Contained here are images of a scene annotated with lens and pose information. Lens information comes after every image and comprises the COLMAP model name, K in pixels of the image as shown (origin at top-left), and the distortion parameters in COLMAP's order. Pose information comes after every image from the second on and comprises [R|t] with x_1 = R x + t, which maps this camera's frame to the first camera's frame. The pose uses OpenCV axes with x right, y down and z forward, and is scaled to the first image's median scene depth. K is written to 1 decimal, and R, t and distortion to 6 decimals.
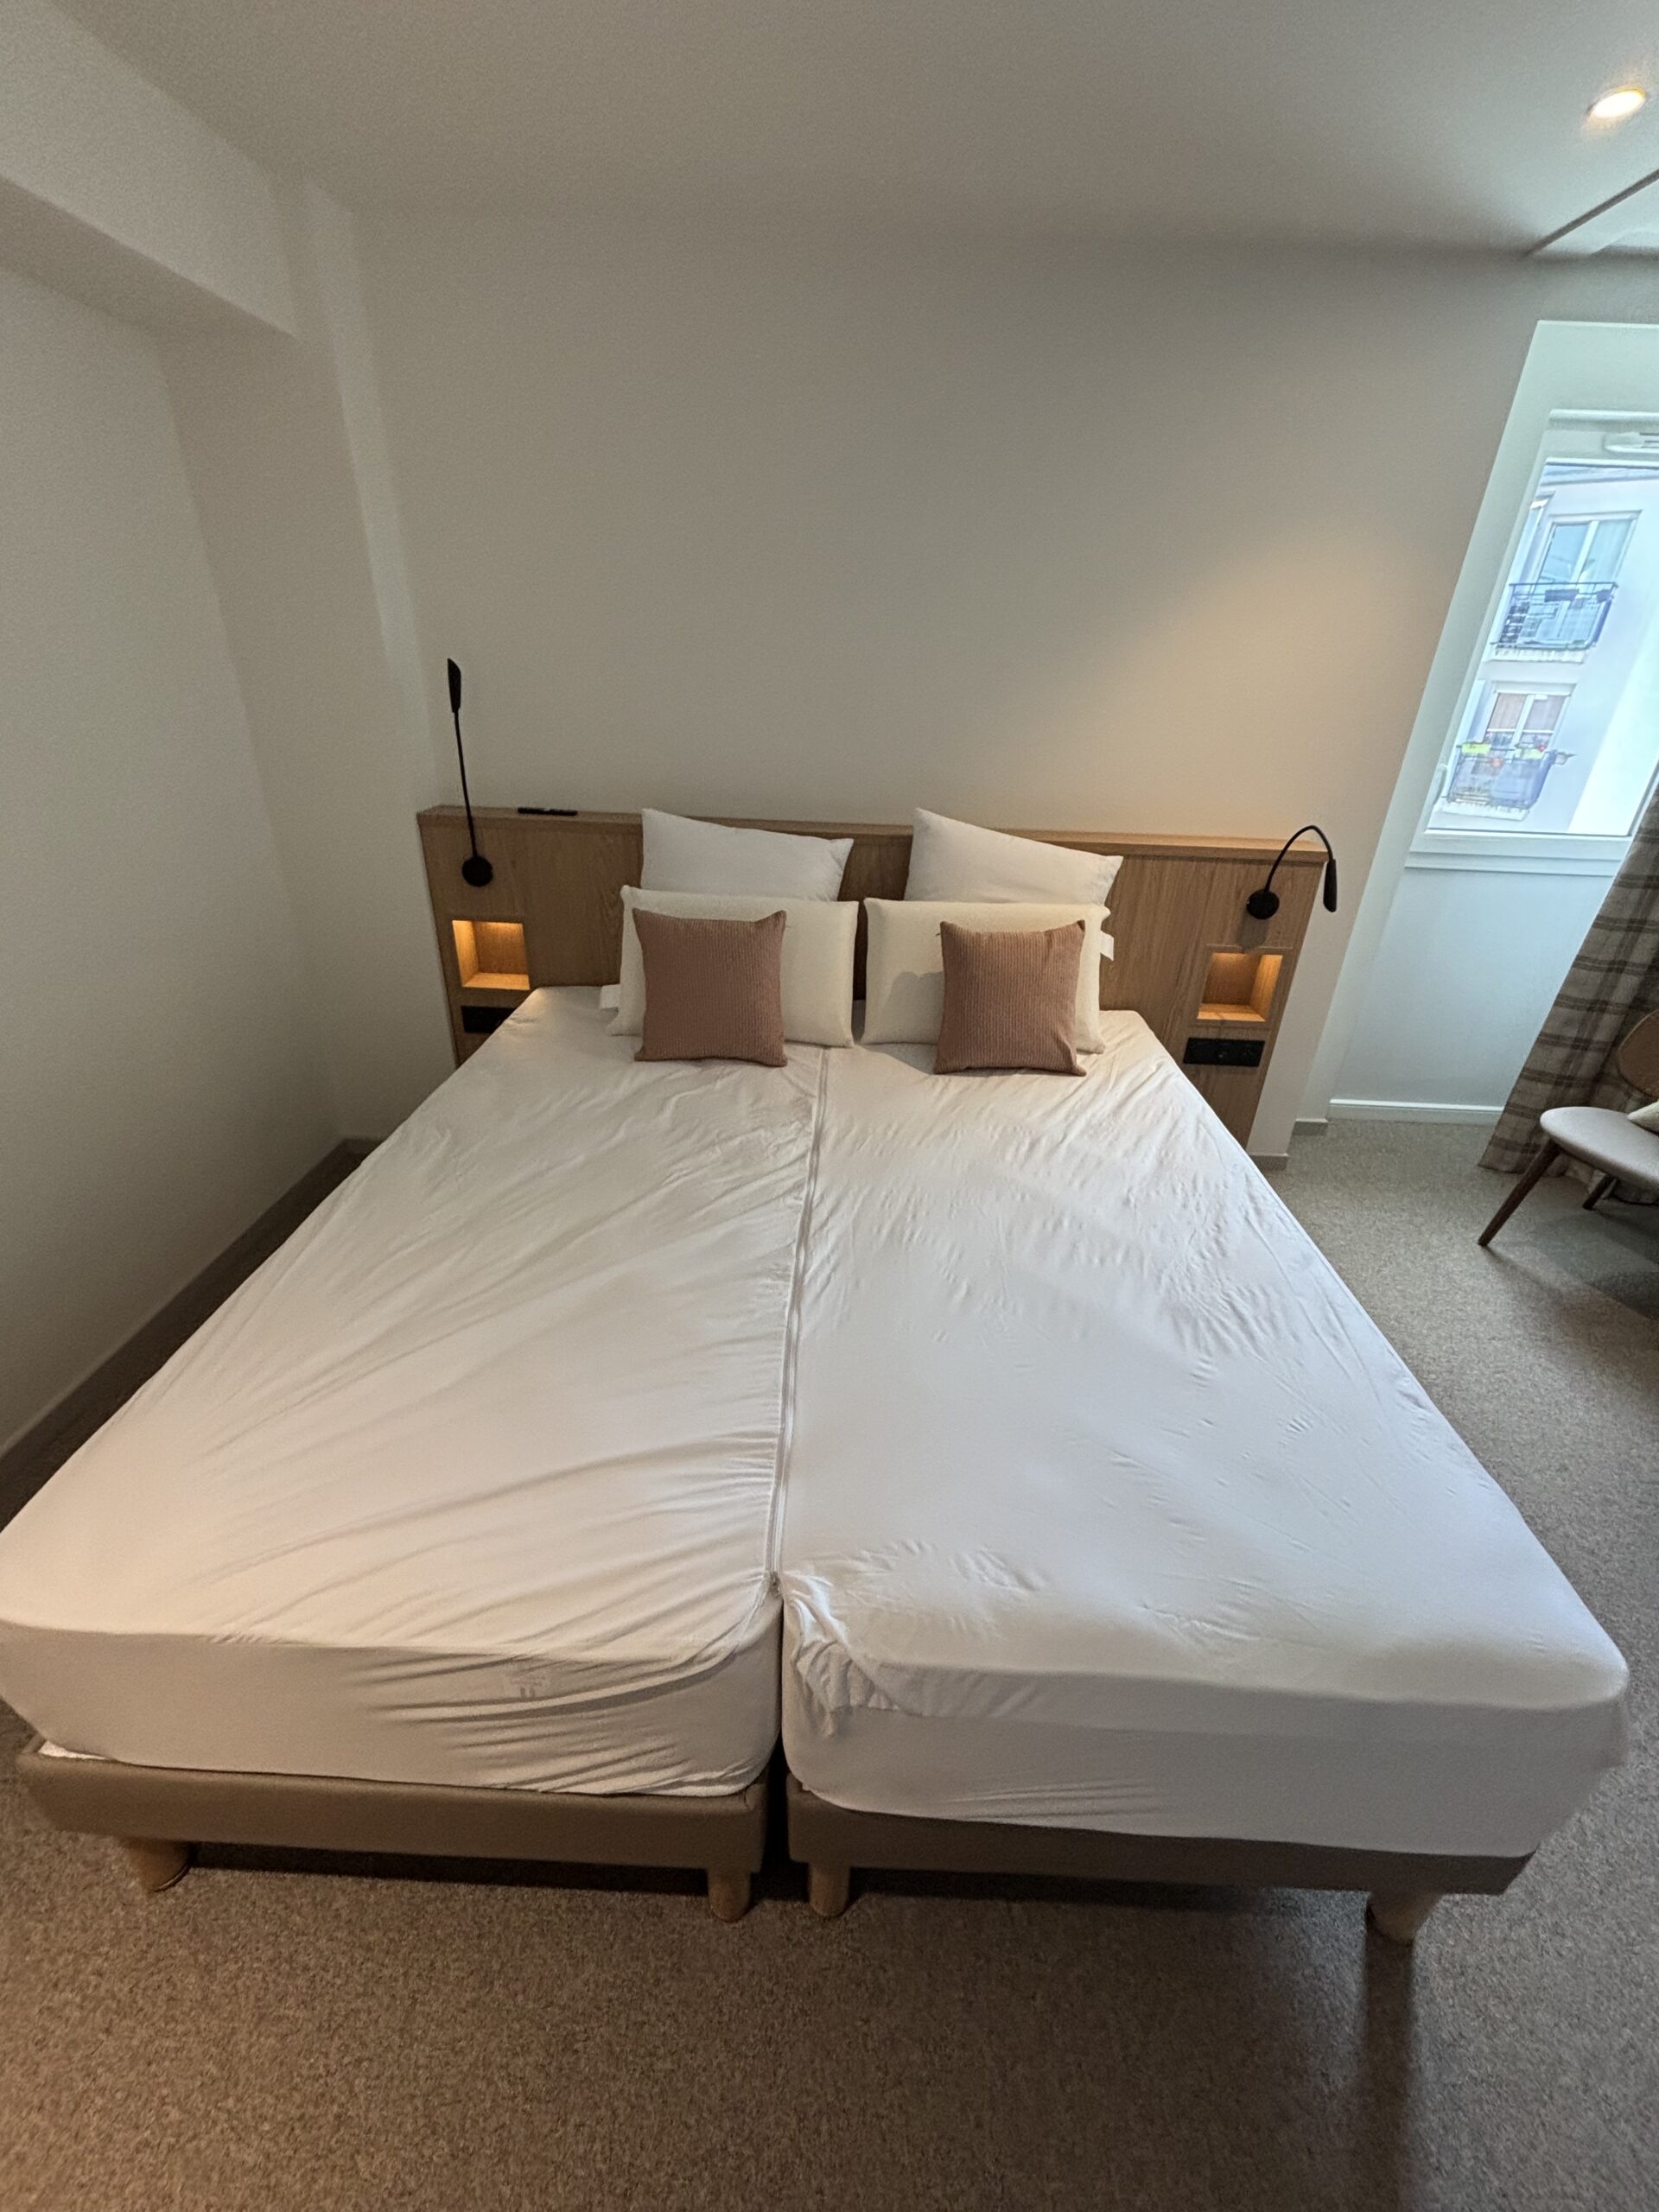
lens RADIAL K [[891.6, 0, 829.5], [0, 891.6, 1106.0], [0, 0, 1]] dist [0.001175, -0.000084]
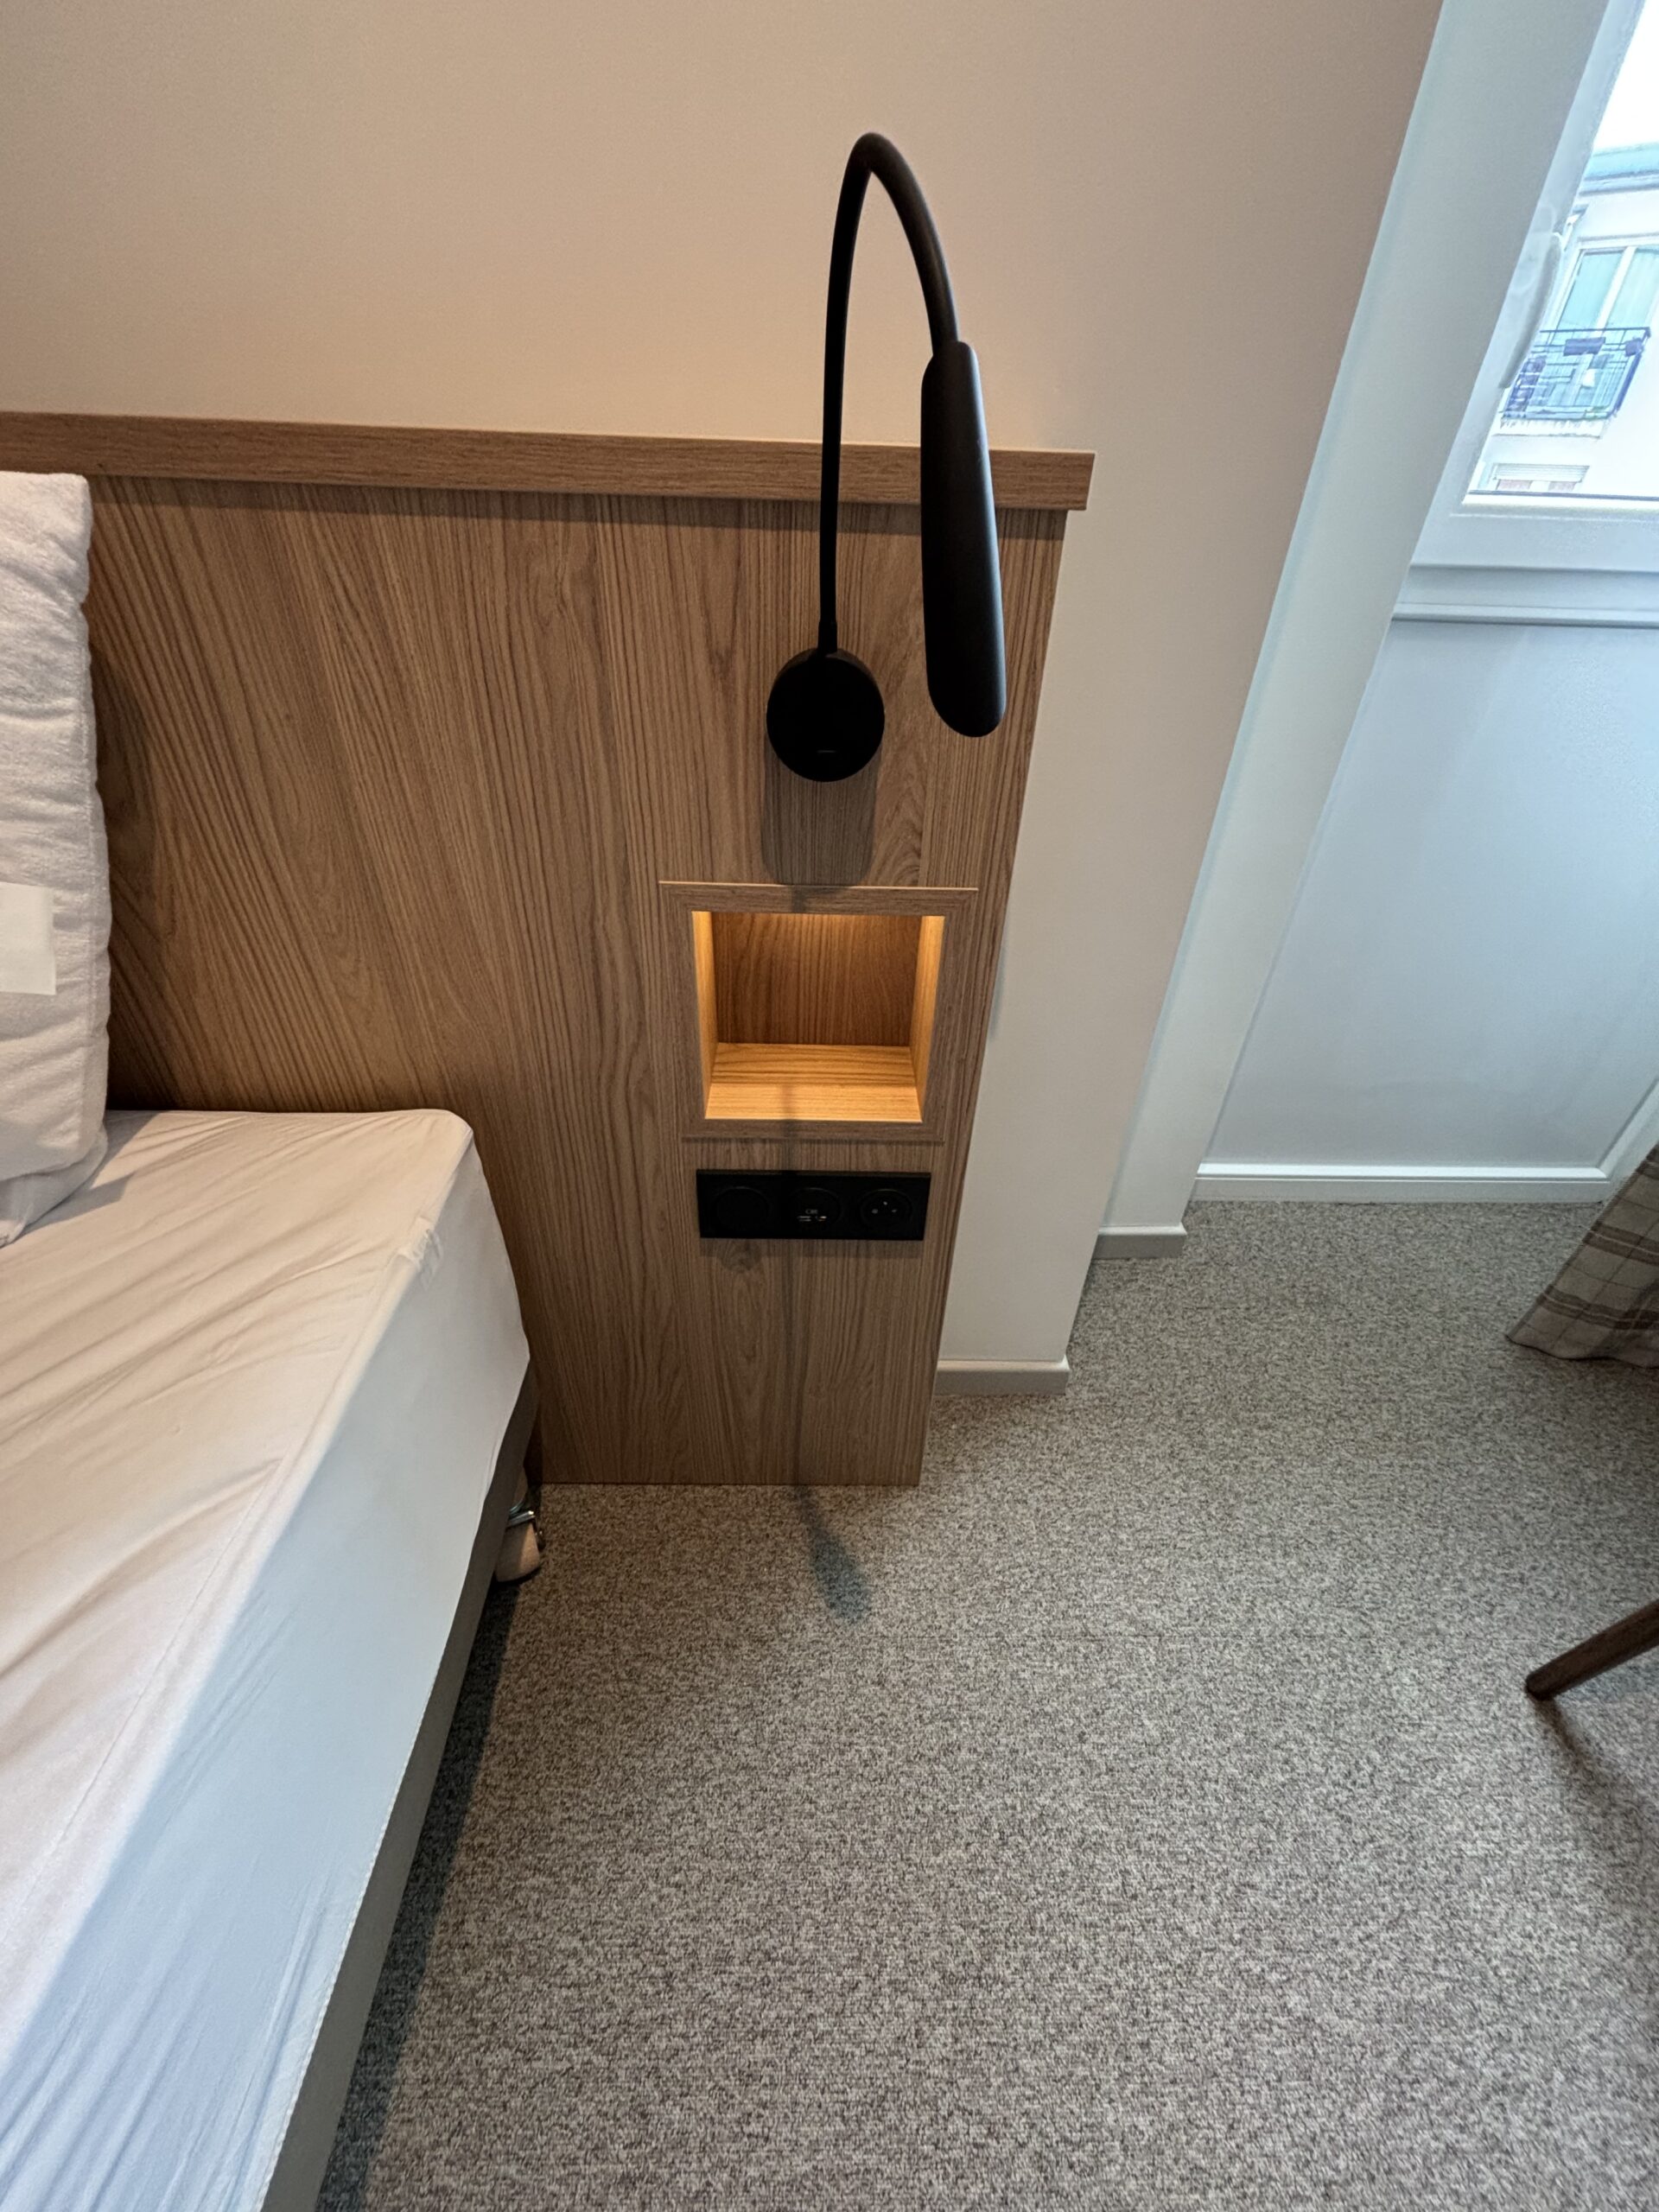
lens RADIAL K [[891.6, 0, 829.5], [0, 891.6, 1106.0], [0, 0, 1]] dist [0.001175, -0.000084]
pose [[0.998757, -0.034941, 0.035541, 0.348825], [0.029166, 0.987993, 0.151720, -0.115747], [-0.040416, -0.150495, 0.987784, 0.546060]]
